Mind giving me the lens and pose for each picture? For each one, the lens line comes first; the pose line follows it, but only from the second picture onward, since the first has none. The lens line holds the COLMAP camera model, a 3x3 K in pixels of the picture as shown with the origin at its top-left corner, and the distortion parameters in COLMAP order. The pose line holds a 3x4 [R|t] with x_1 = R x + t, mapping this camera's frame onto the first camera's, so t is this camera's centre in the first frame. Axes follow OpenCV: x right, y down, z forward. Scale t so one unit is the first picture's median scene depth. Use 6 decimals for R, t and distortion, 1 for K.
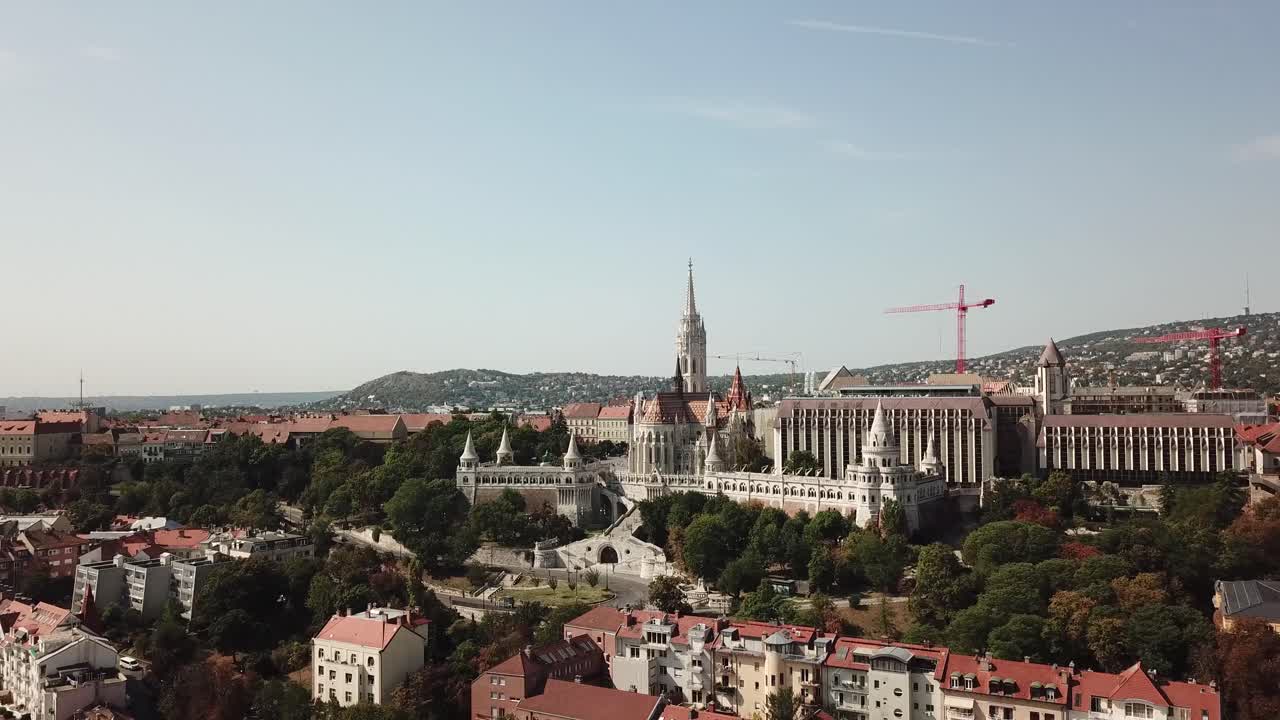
lens RADIAL K [[1002.1, 0, 640.0], [0, 1002.1, 360.0], [0, 0, 1]] dist [-0.003790, -0.003966]
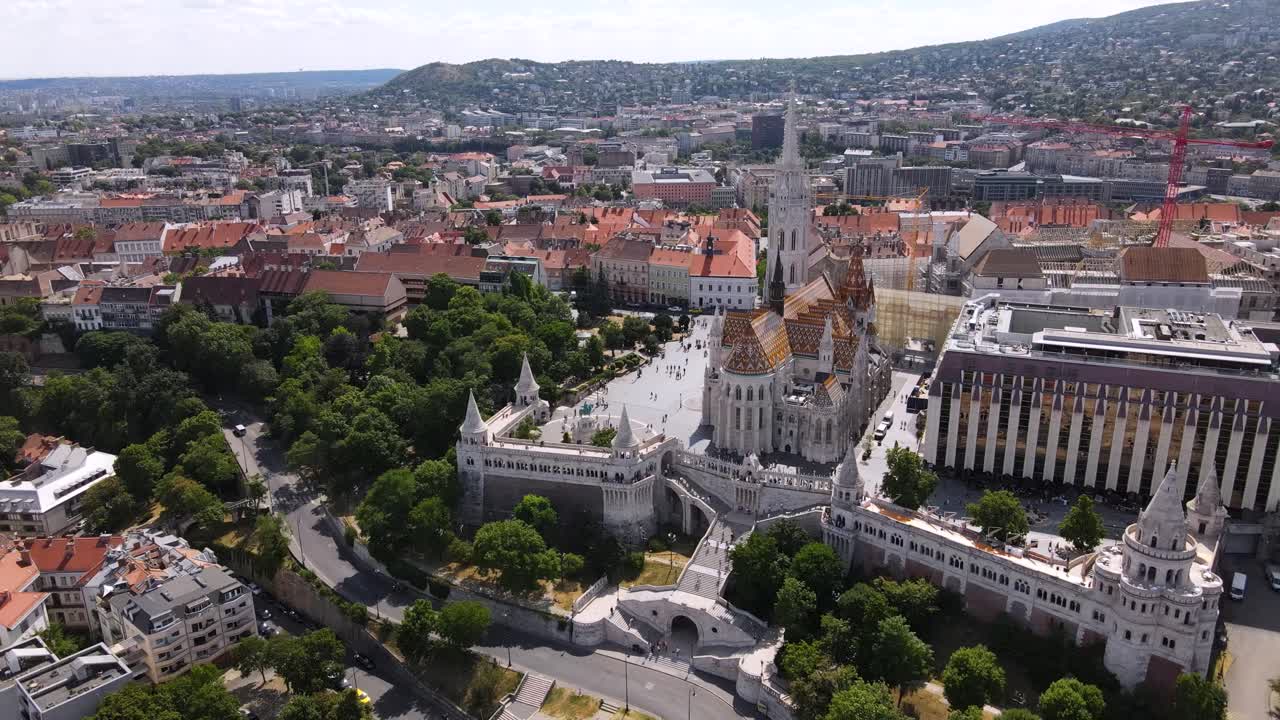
lens RADIAL K [[919.8, 0, 640.0], [0, 919.8, 360.0], [0, 0, 1]] dist [-0.004583, -0.000880]
pose [[0.999488, 0.004817, -0.031633, -0.032080], [0.006247, 0.940202, 0.340560, -0.136330], [0.031382, -0.340583, 0.939690, 0.368145]]
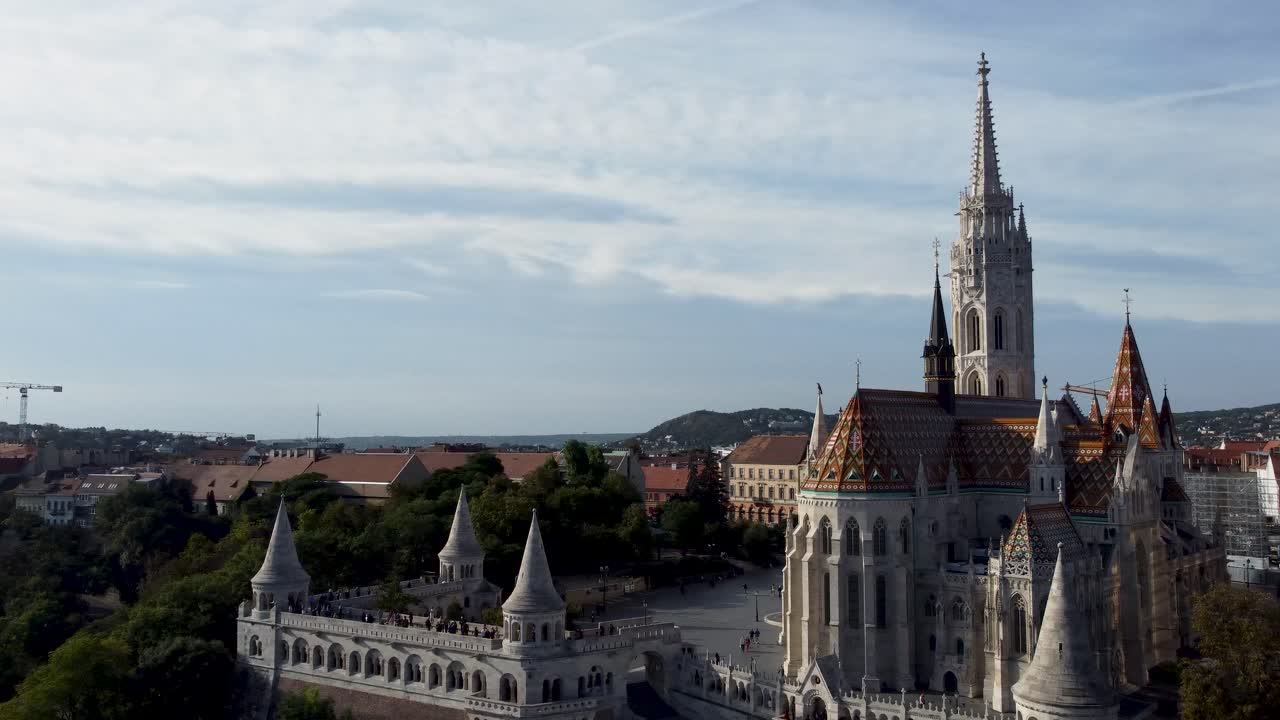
lens RADIAL K [[1002.1, 0, 640.0], [0, 1002.1, 360.0], [0, 0, 1]] dist [-0.003790, -0.003966]
pose [[0.948687, -0.015996, -0.315811, 0.045540], [0.002324, 0.999046, -0.043618, 0.033215], [0.316207, 0.040646, 0.947819, 0.612317]]
